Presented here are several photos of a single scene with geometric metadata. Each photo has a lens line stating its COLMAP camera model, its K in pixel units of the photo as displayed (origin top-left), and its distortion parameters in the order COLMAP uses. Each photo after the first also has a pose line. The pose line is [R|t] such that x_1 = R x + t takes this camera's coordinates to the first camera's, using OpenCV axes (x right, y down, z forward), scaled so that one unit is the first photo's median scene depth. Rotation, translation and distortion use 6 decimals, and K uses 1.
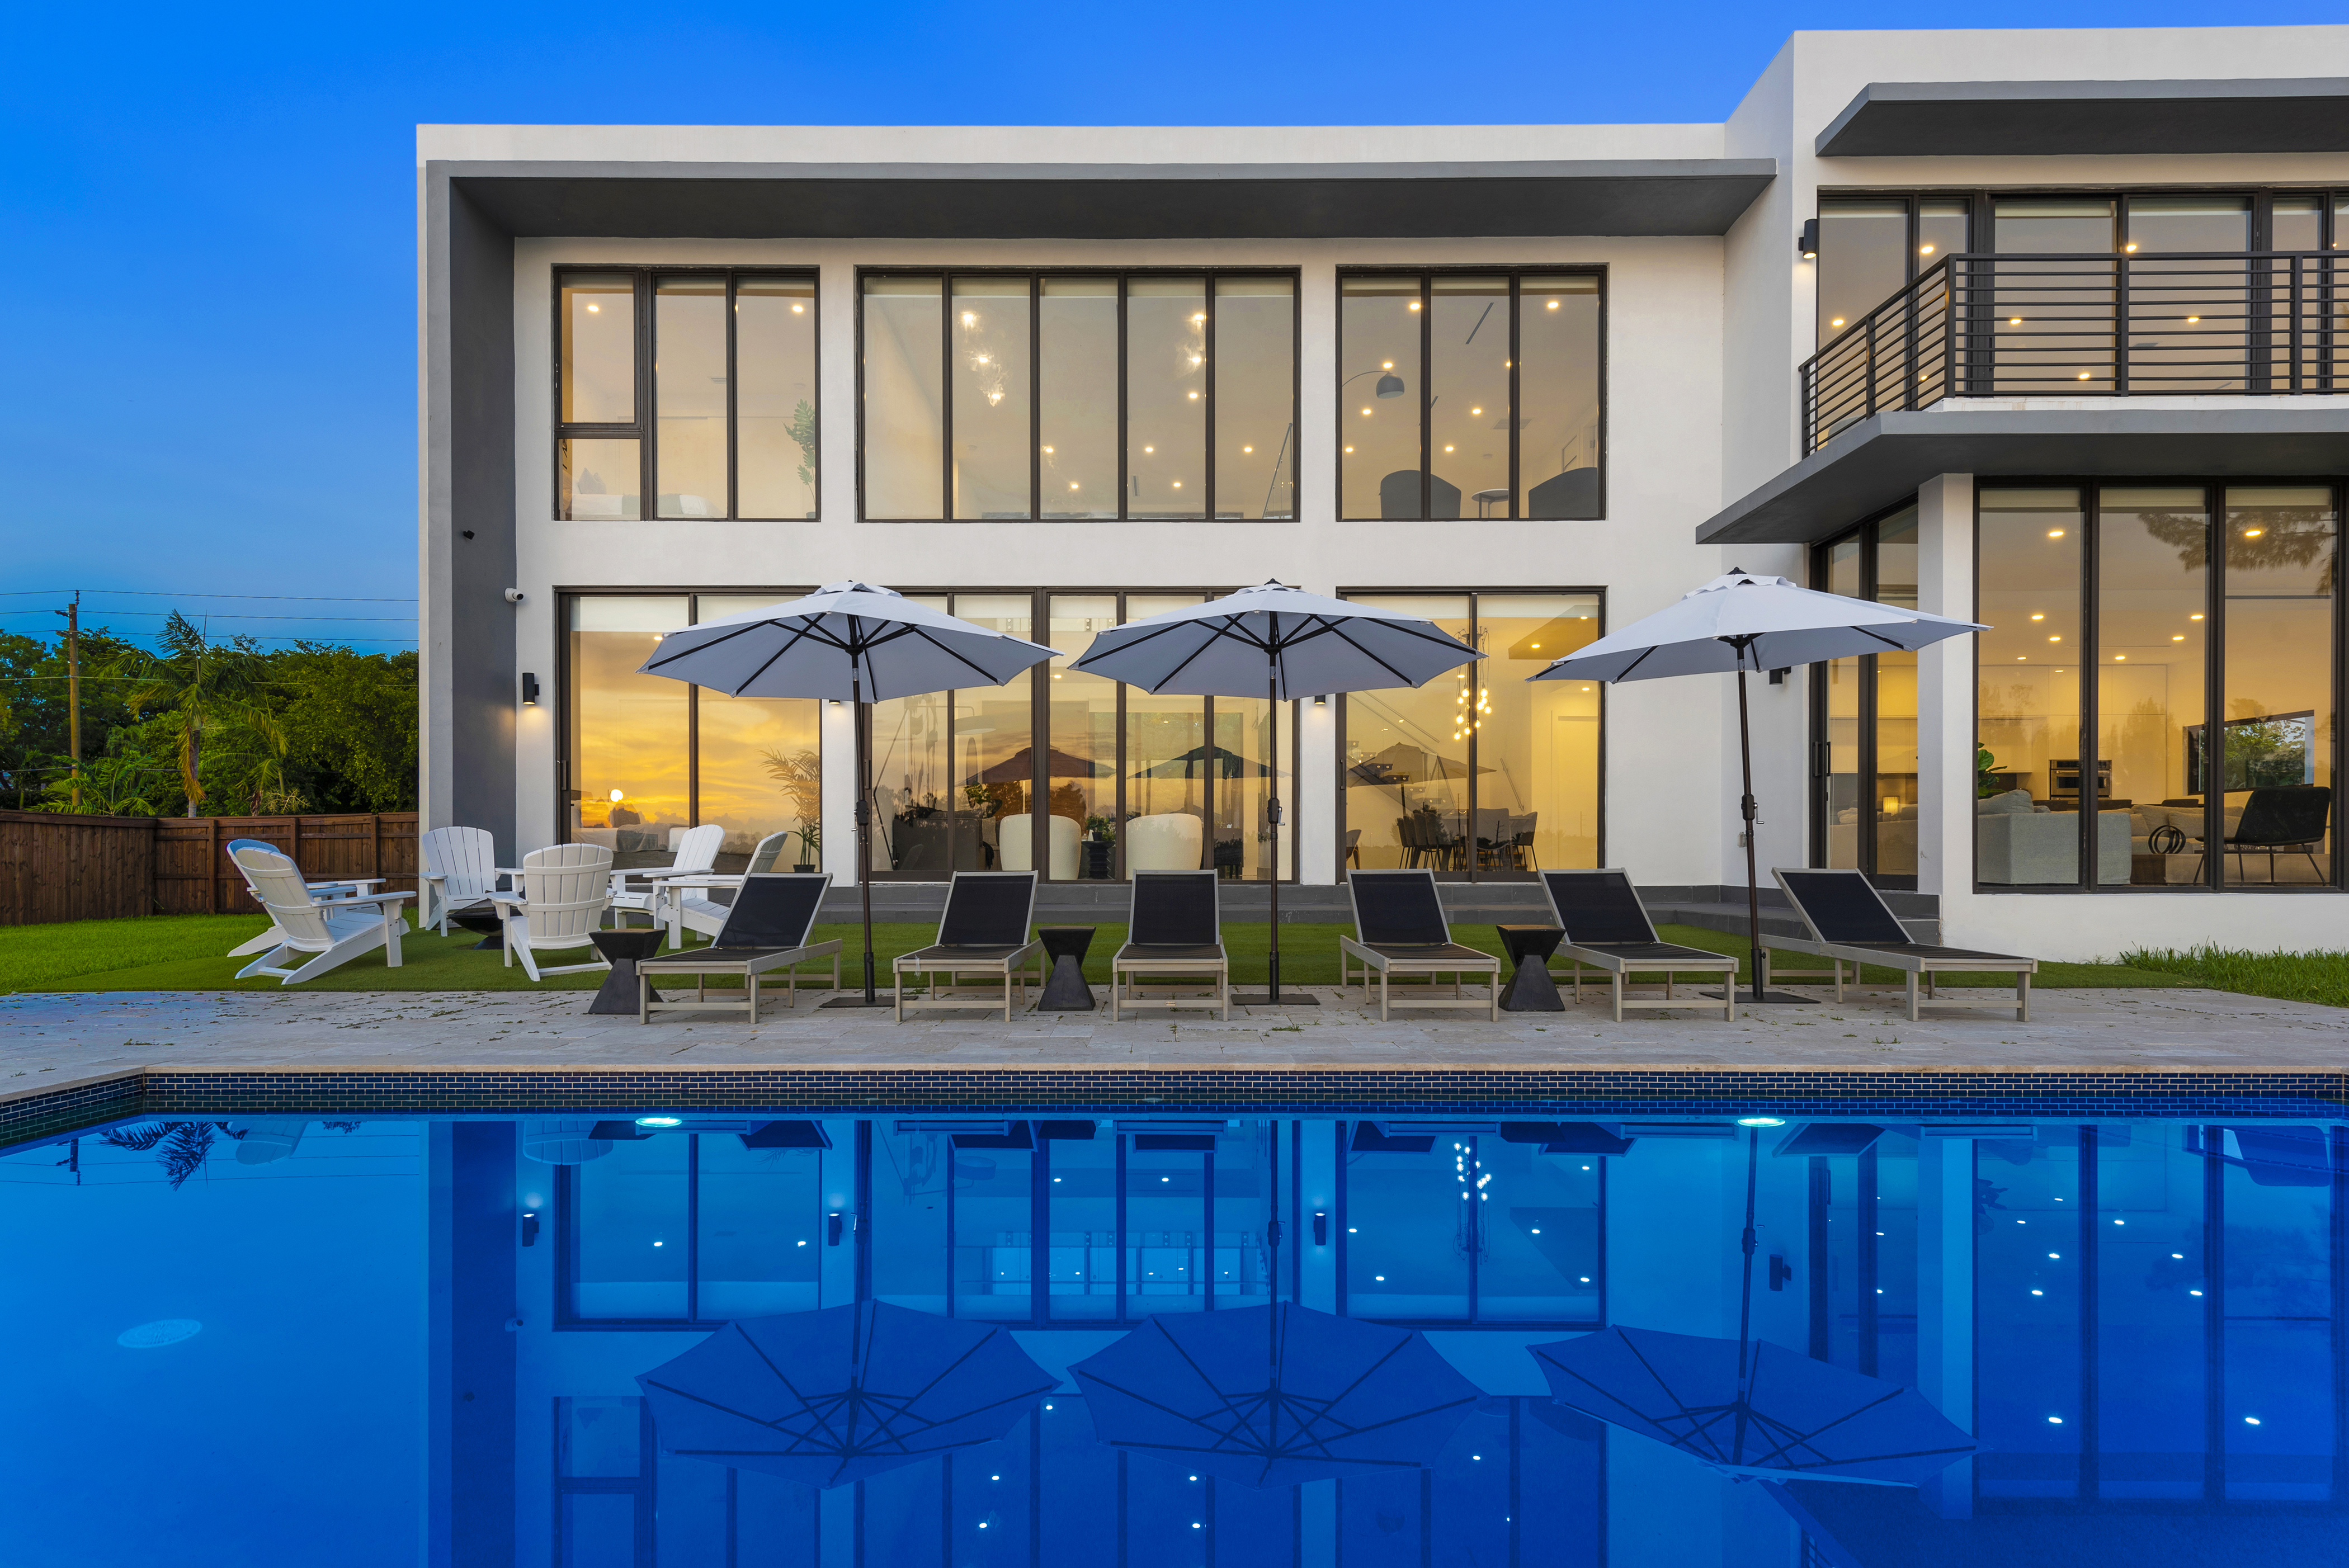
lens RADIAL K [[1358.2, 0, 1174.0], [0, 1358.2, 784.2], [0, 0, 1]] dist [0.005740, -0.003566]
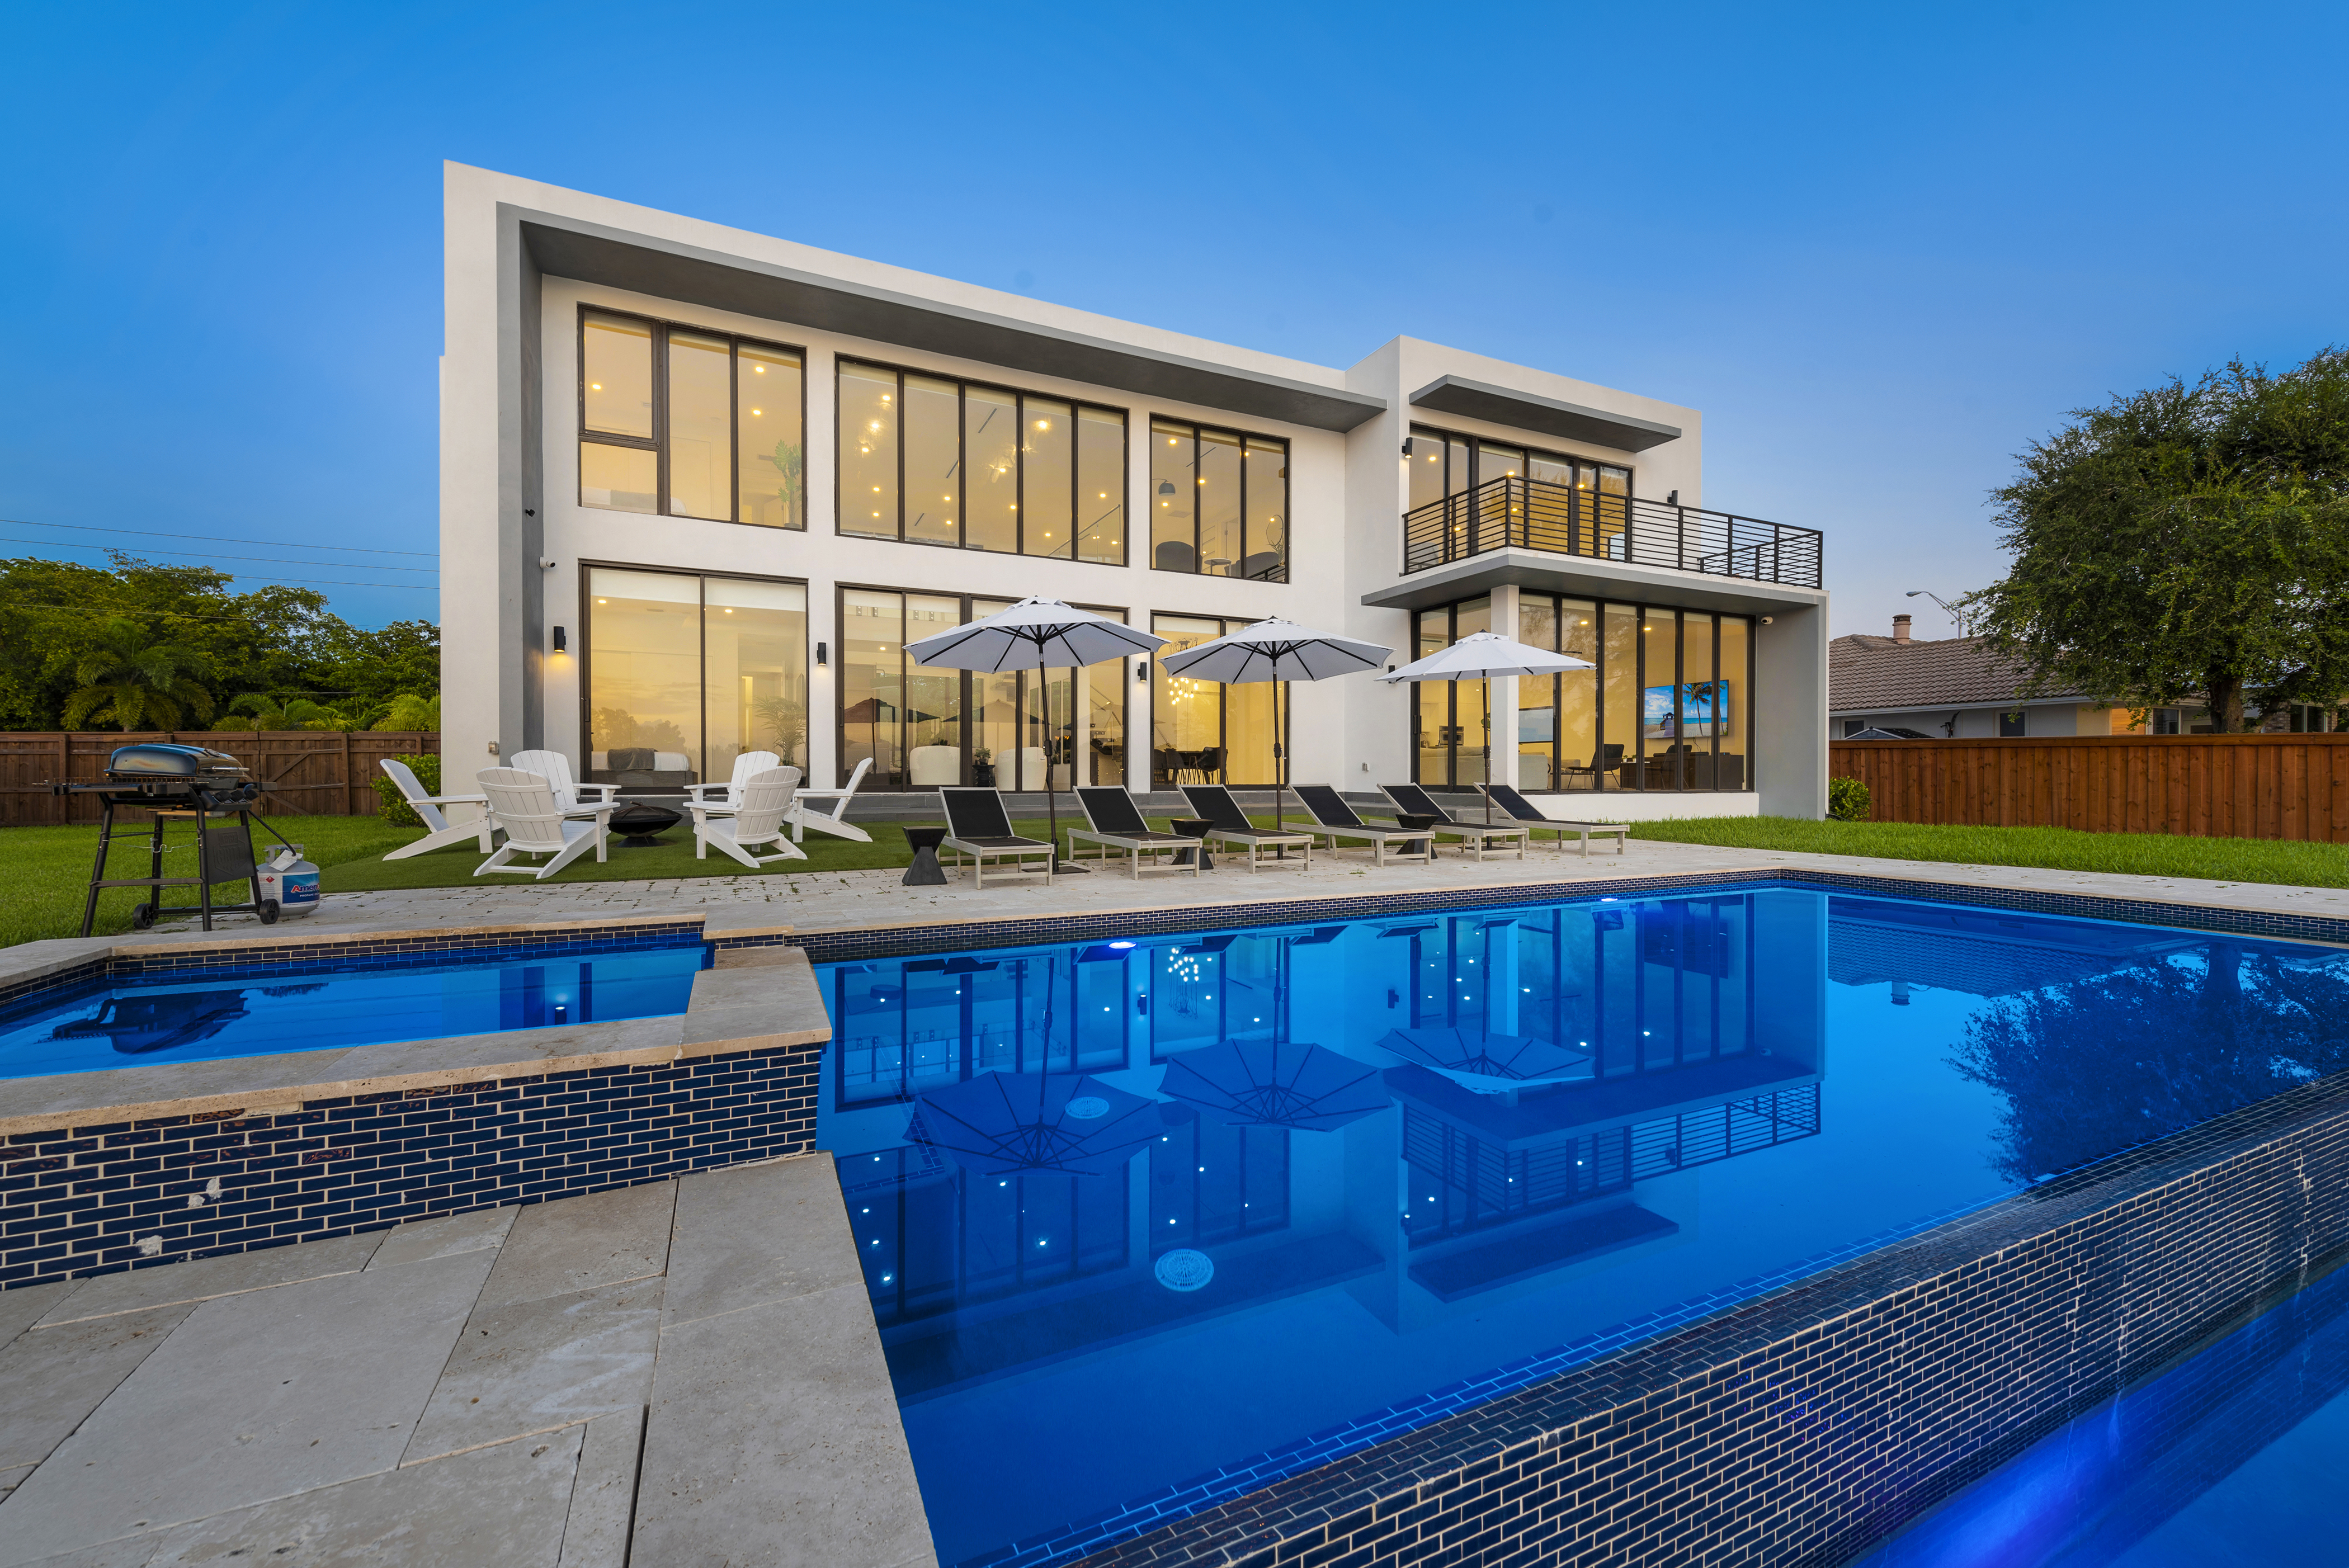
lens RADIAL K [[933.4, 0, 1137.9], [0, 933.4, 726.0], [0, 0, 1]] dist [-0.000723, 0.000262]
pose [[0.899843, 0.025932, 0.435443, -0.369751], [-0.025778, 0.999648, -0.006261, 0.000574], [-0.435452, -0.005591, 0.900195, 0.000904]]
